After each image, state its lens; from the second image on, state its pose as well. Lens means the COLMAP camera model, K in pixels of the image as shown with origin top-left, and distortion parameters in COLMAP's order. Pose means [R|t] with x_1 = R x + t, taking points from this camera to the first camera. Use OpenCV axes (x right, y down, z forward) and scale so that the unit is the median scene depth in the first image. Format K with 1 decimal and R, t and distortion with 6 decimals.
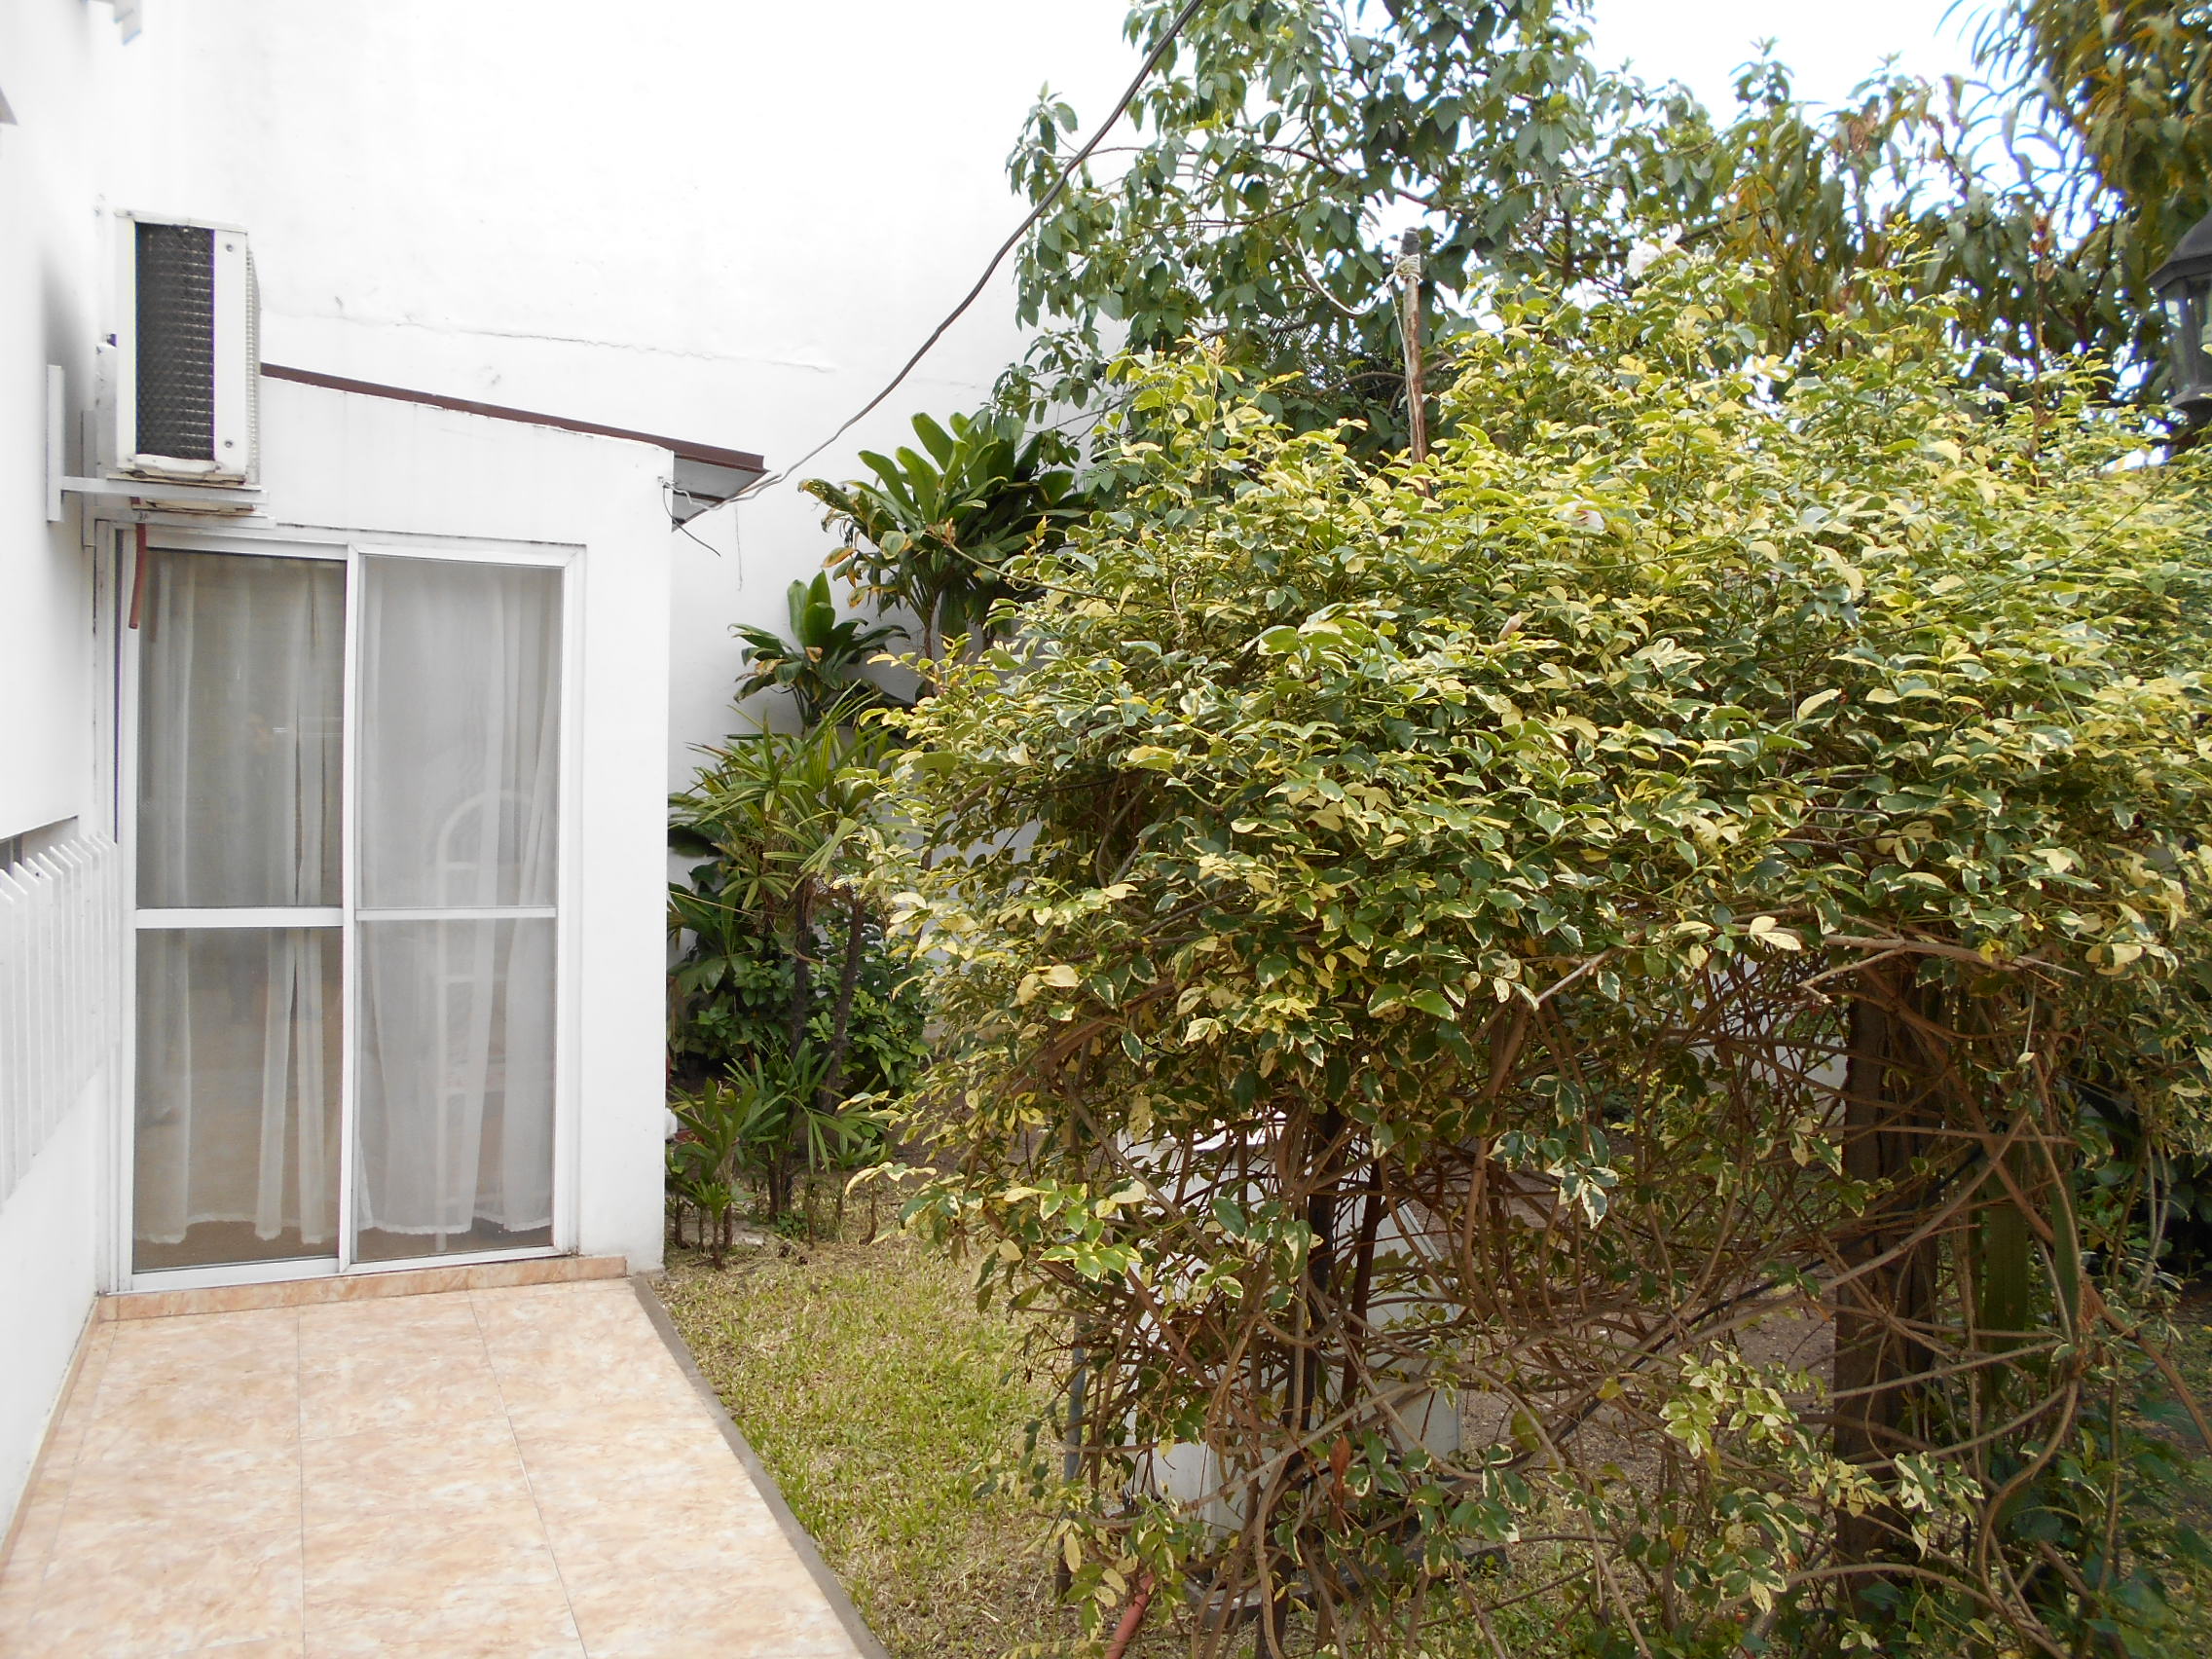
lens RADIAL K [[1694.4, 0, 1087.7], [0, 1694.4, 815.6], [0, 0, 1]] dist [-0.094612, 0.089957]
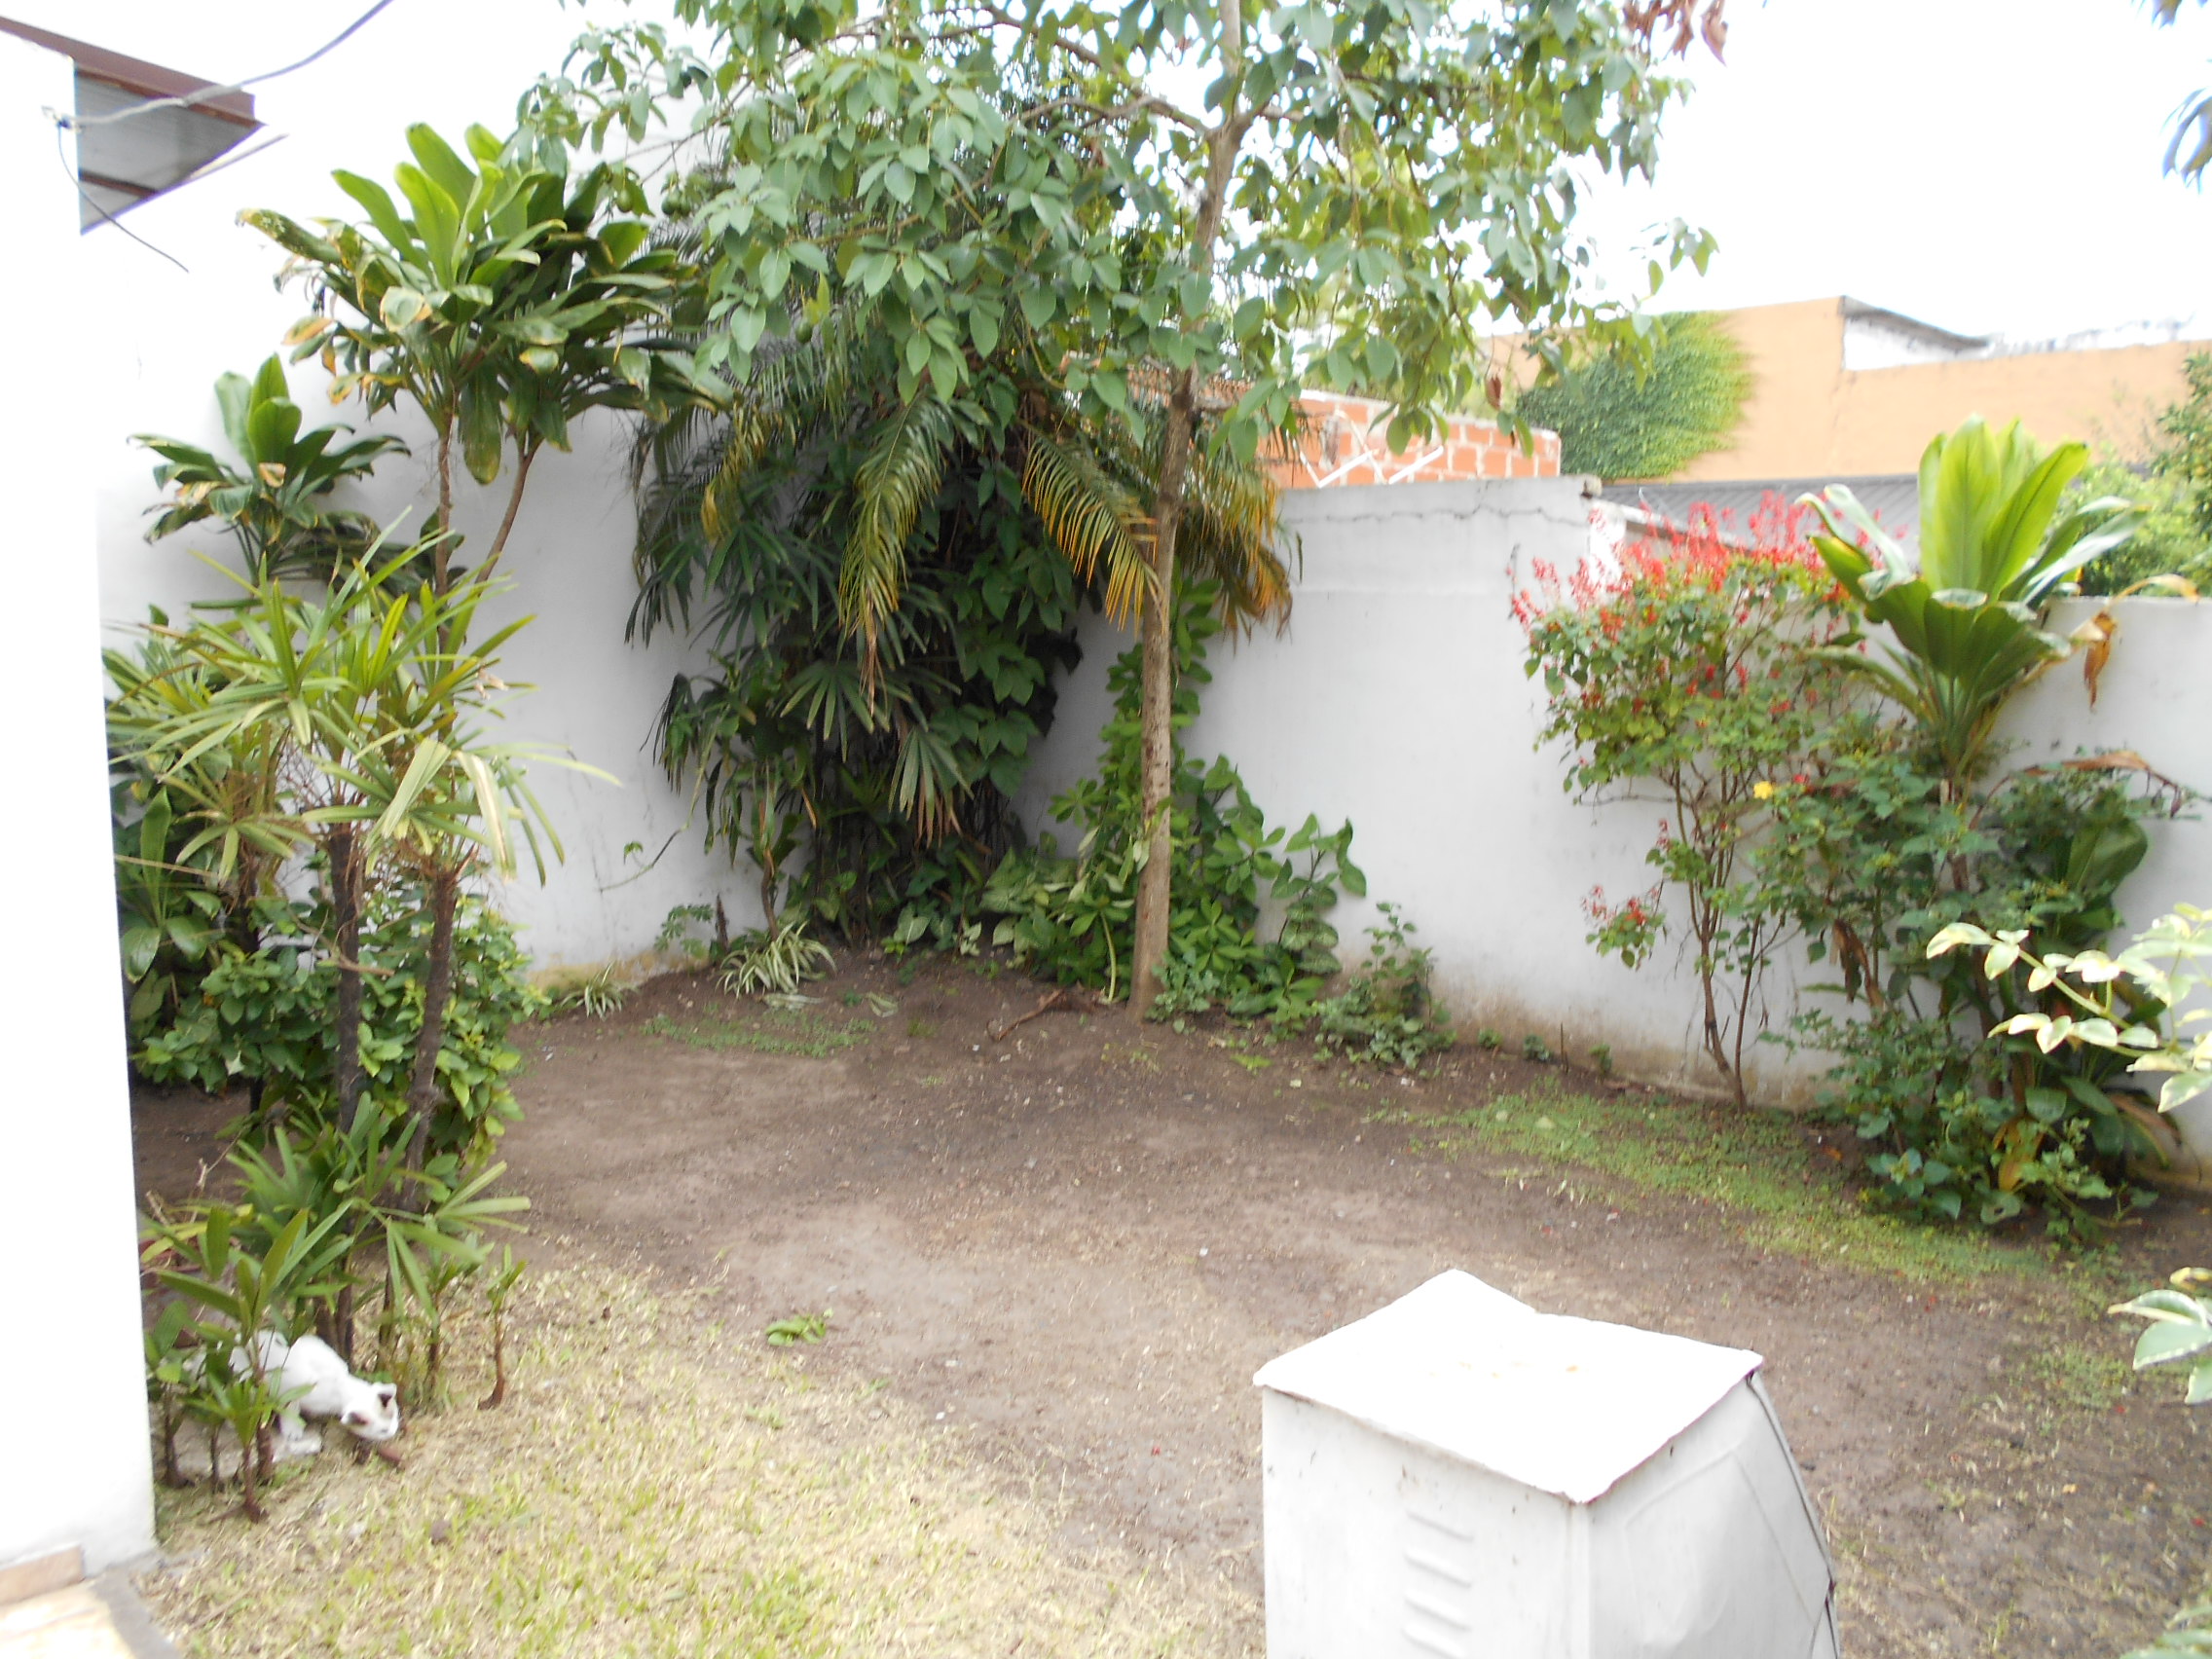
lens RADIAL K [[1694.4, 0, 1087.7], [0, 1694.4, 815.6], [0, 0, 1]] dist [-0.094612, 0.089957]
pose [[0.942496, -0.050895, 0.330321, -0.080919], [0.018750, 0.994833, 0.099782, -0.019224], [-0.333692, -0.087850, 0.938580, 0.246588]]
